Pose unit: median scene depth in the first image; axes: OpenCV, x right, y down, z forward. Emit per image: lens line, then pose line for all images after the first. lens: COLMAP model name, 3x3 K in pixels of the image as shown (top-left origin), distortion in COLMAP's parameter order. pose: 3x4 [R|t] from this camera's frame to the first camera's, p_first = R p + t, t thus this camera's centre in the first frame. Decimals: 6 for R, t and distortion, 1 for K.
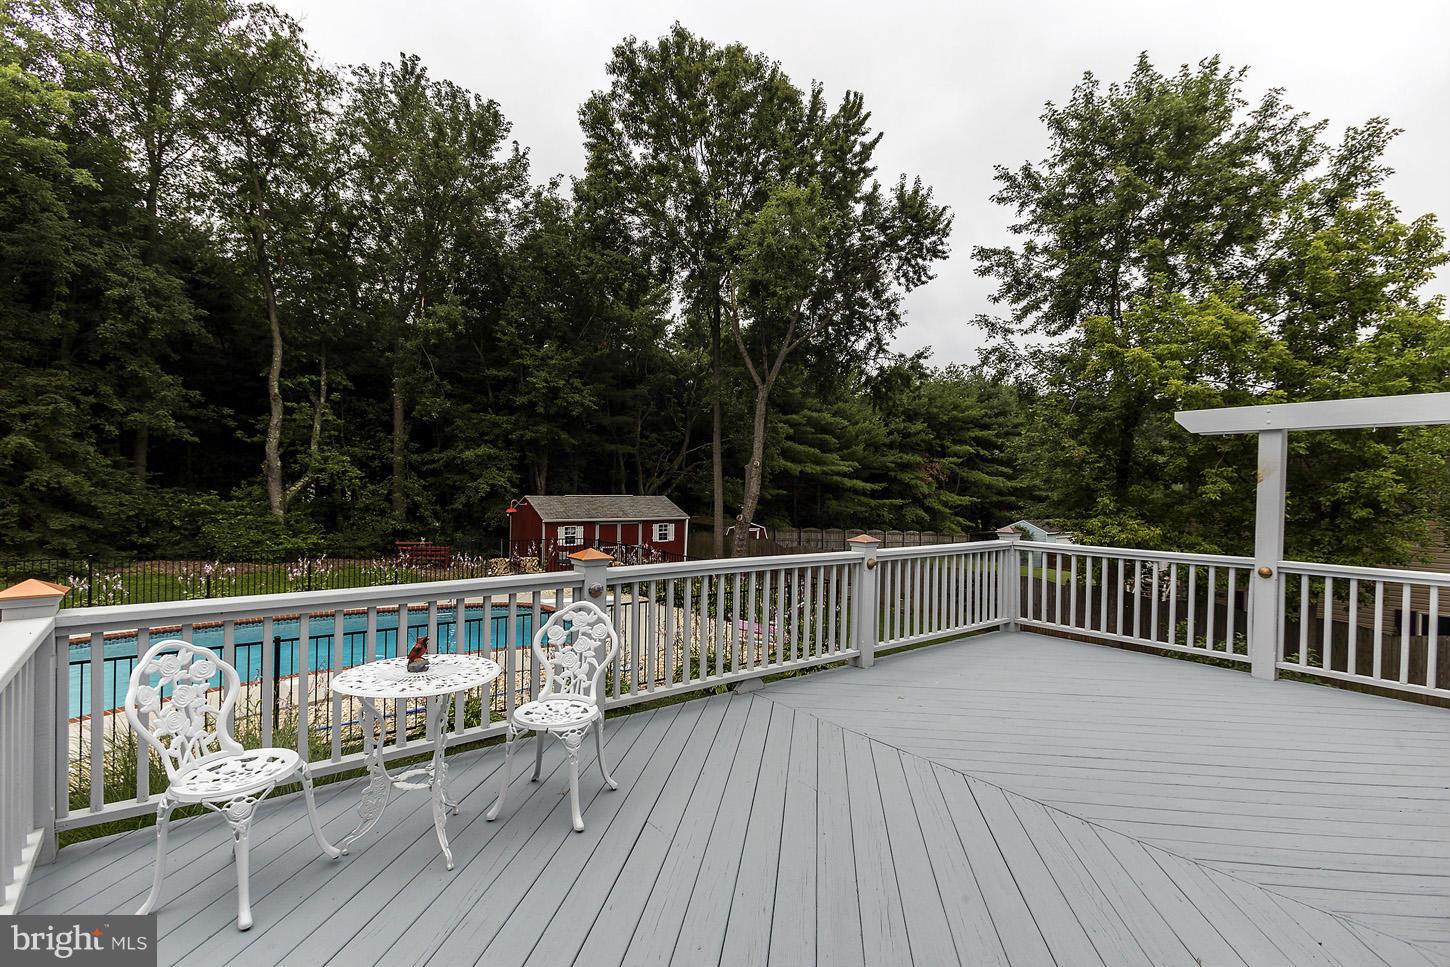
lens RADIAL K [[675.4, 0, 725.1], [0, 675.4, 484.8], [0, 0, 1]] dist [0.001013, -0.002188]
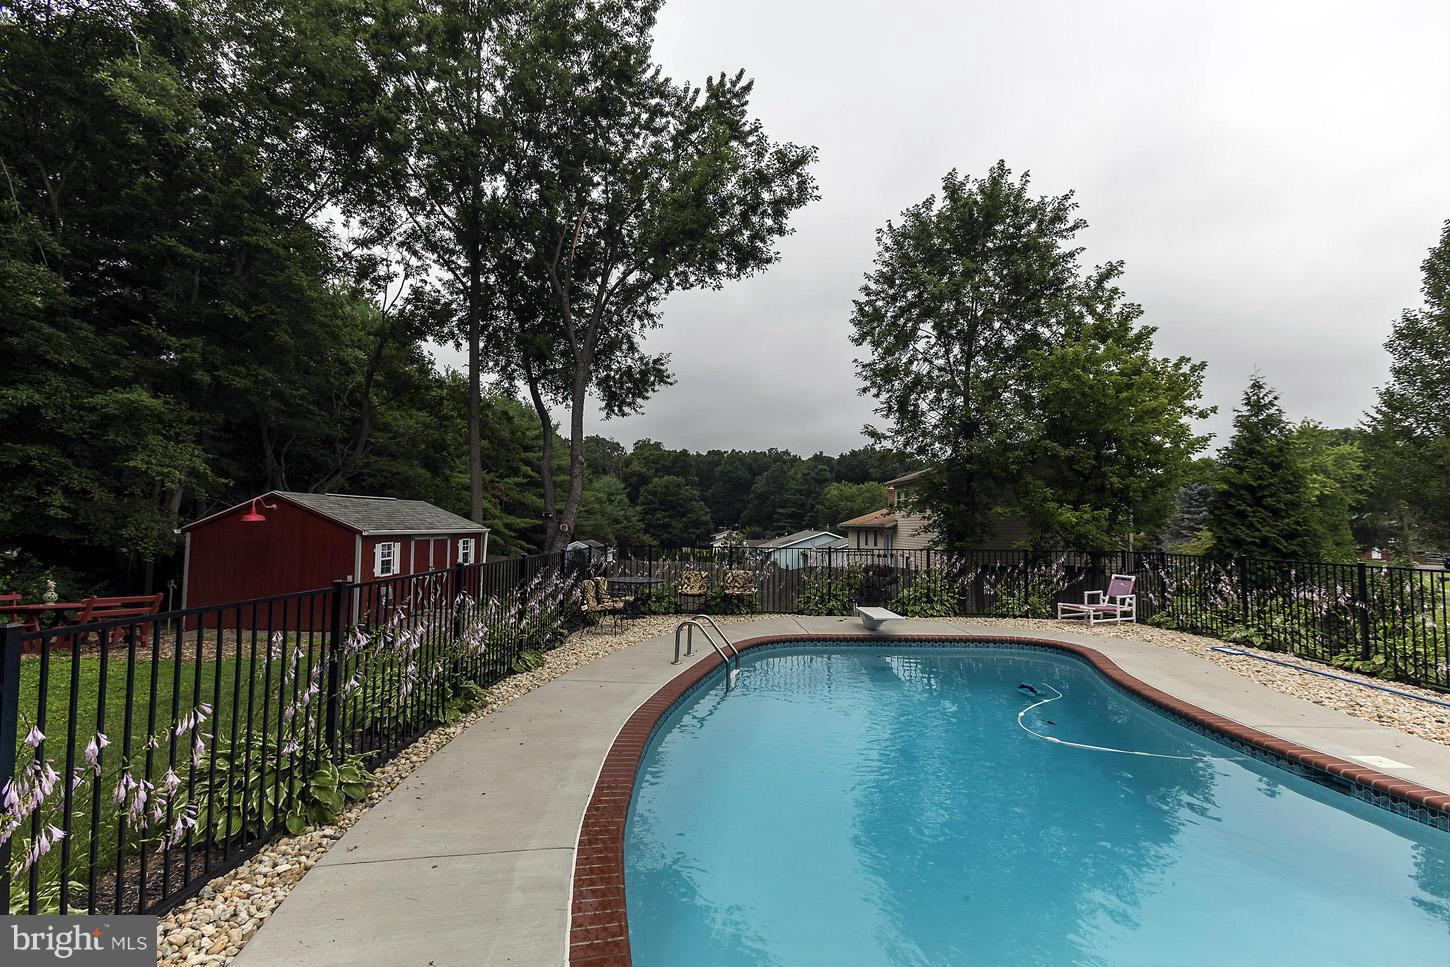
lens RADIAL K [[675.4, 0, 725.9], [0, 675.4, 477.3], [0, 0, 1]] dist [0.001013, -0.002188]
pose [[0.636619, 0.042104, 0.770028, -0.442881], [0.005946, 0.998211, -0.059496, 0.037018], [-0.771156, 0.042454, 0.635230, 0.360450]]
